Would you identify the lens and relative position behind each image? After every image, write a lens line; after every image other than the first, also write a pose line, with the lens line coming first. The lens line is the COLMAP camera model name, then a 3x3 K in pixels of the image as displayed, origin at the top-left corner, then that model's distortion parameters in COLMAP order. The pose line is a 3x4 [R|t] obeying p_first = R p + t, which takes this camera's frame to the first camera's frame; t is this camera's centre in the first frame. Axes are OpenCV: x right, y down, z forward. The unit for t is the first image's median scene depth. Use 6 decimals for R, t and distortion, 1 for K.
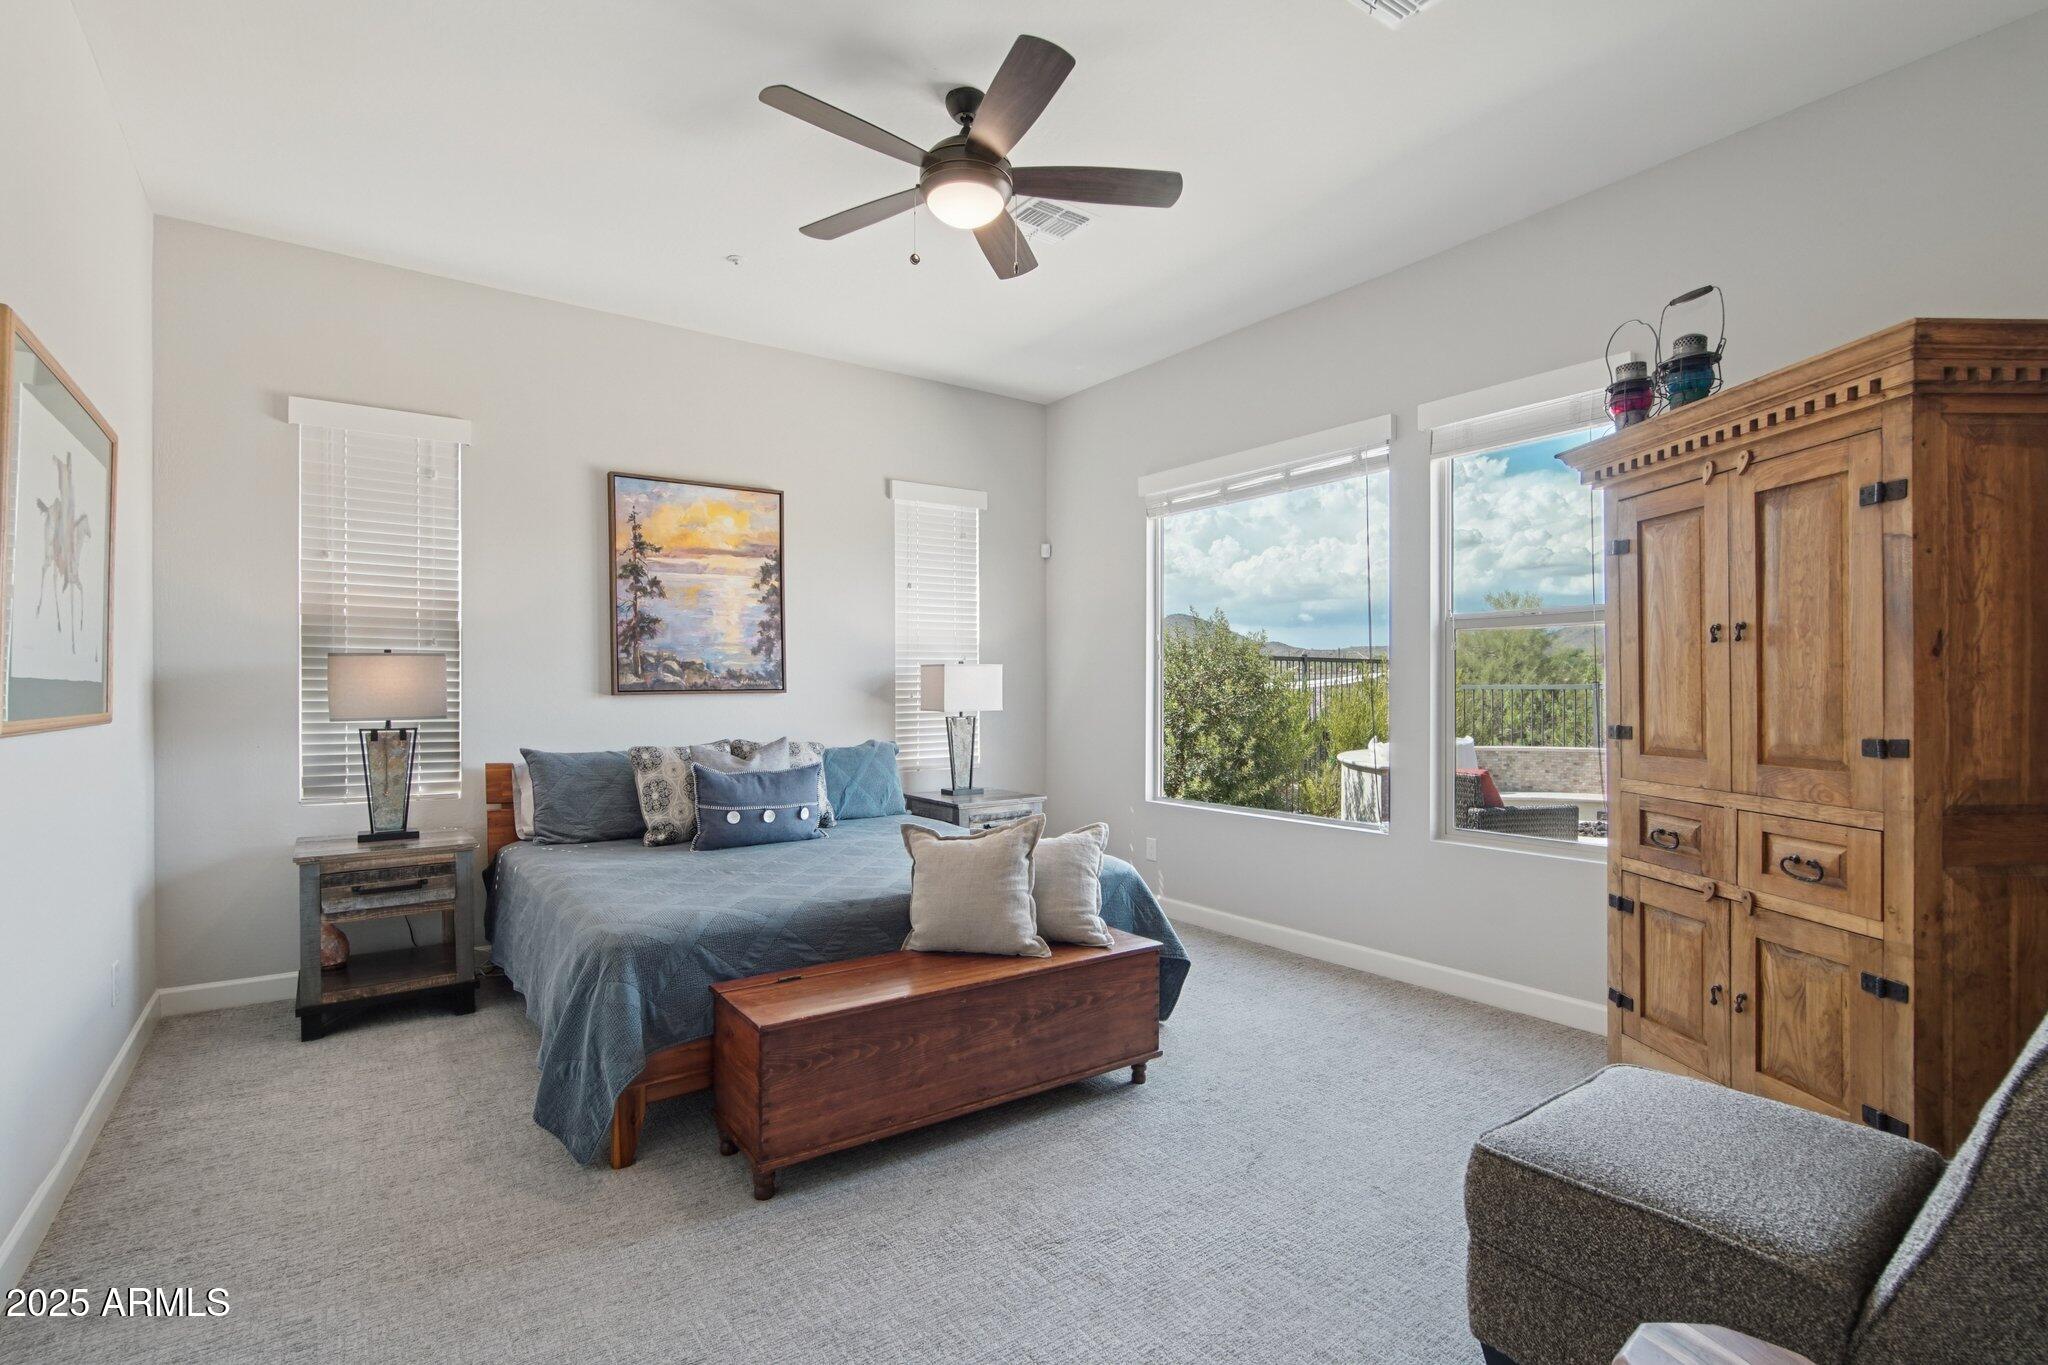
lens RADIAL K [[963.7, 0, 1011.0], [0, 963.7, 682.3], [0, 0, 1]] dist [-0.000335, -0.000172]
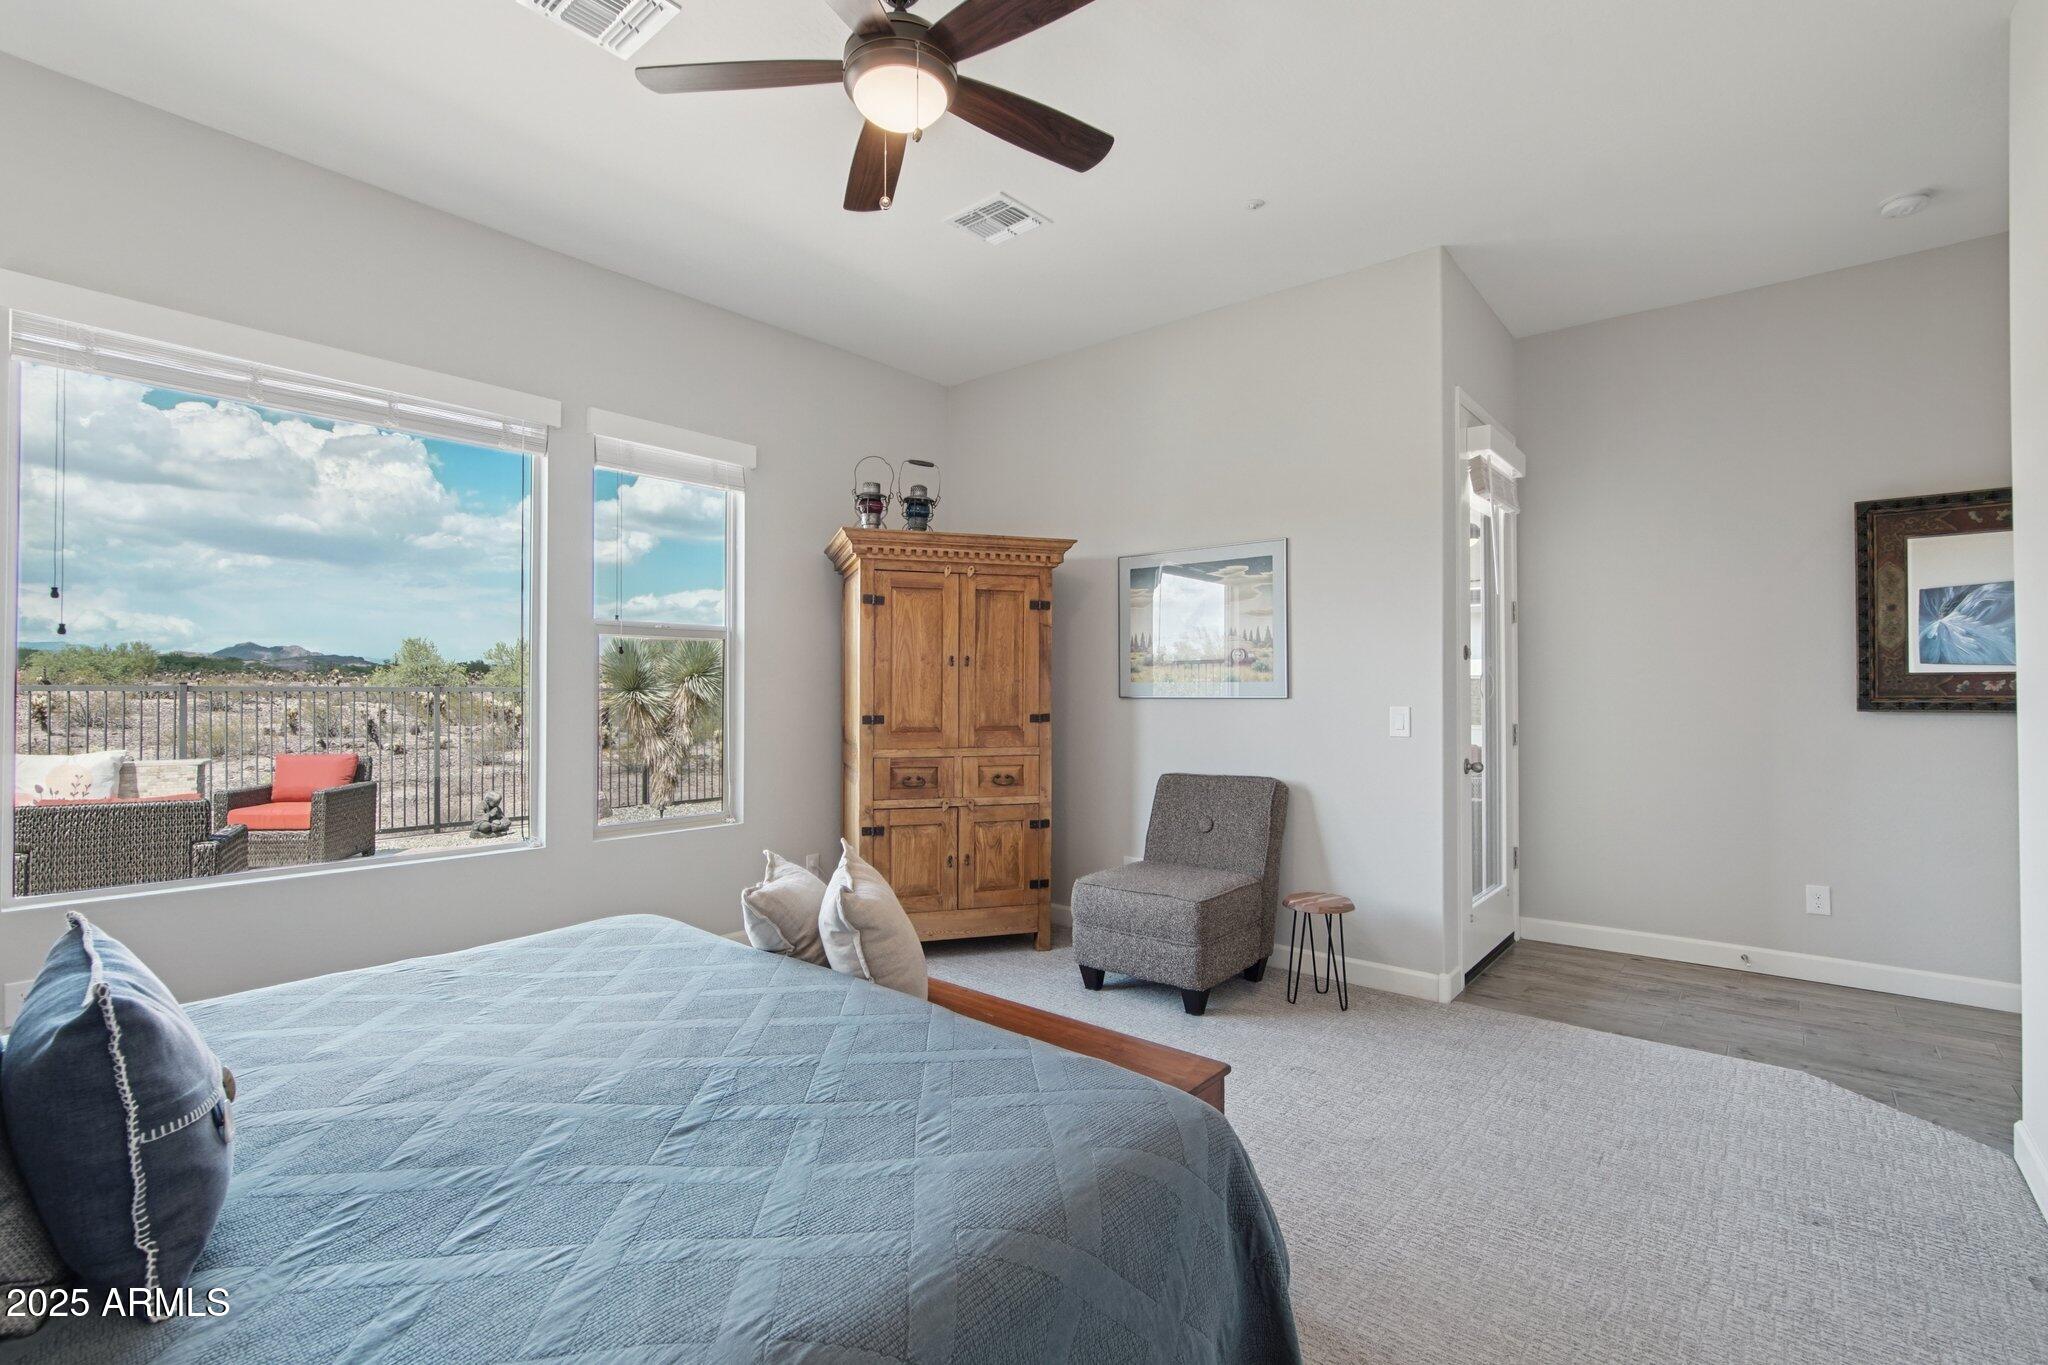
lens RADIAL K [[933.0, 0, 1024.9], [0, 933.0, 686.8], [0, 0, 1]] dist [-0.025942, 0.004087]
pose [[-0.236623, 0.008371, 0.971566, -1.014536], [-0.009563, 0.999894, -0.010944, 0.015617], [-0.971555, -0.011881, -0.236517, 1.303001]]
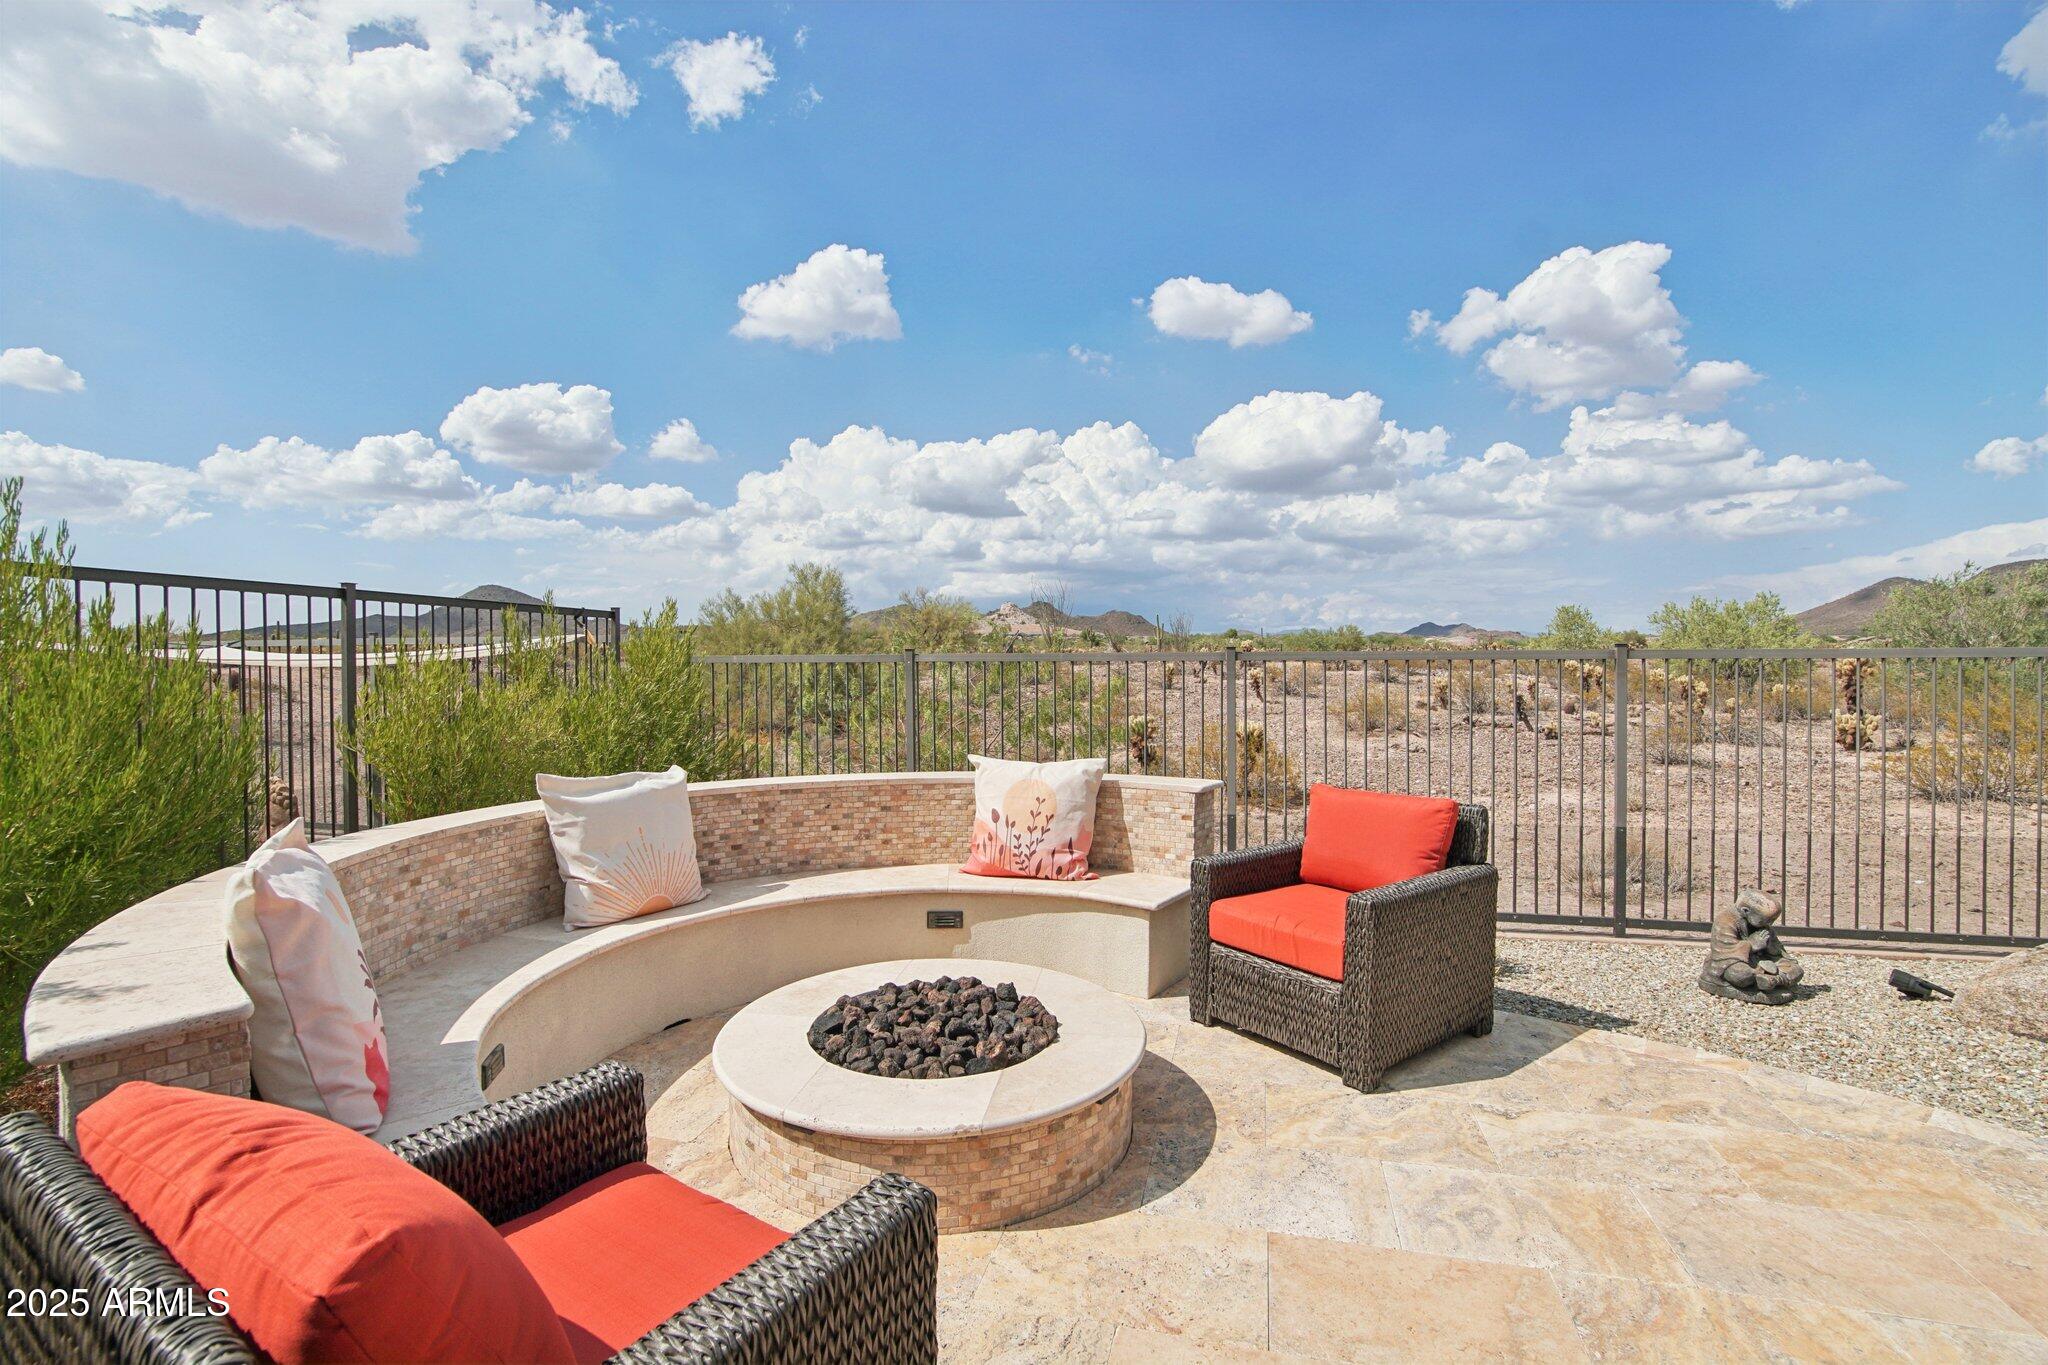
lens RADIAL K [[933.0, 0, 1023.9], [0, 933.0, 677.0], [0, 0, 1]] dist [-0.025942, 0.004087]
pose [[0.768420, -0.008289, 0.639892, 1.209073], [-0.004269, 0.999827, 0.018078, 0.025520], [-0.639931, -0.016624, 0.768252, 2.124529]]
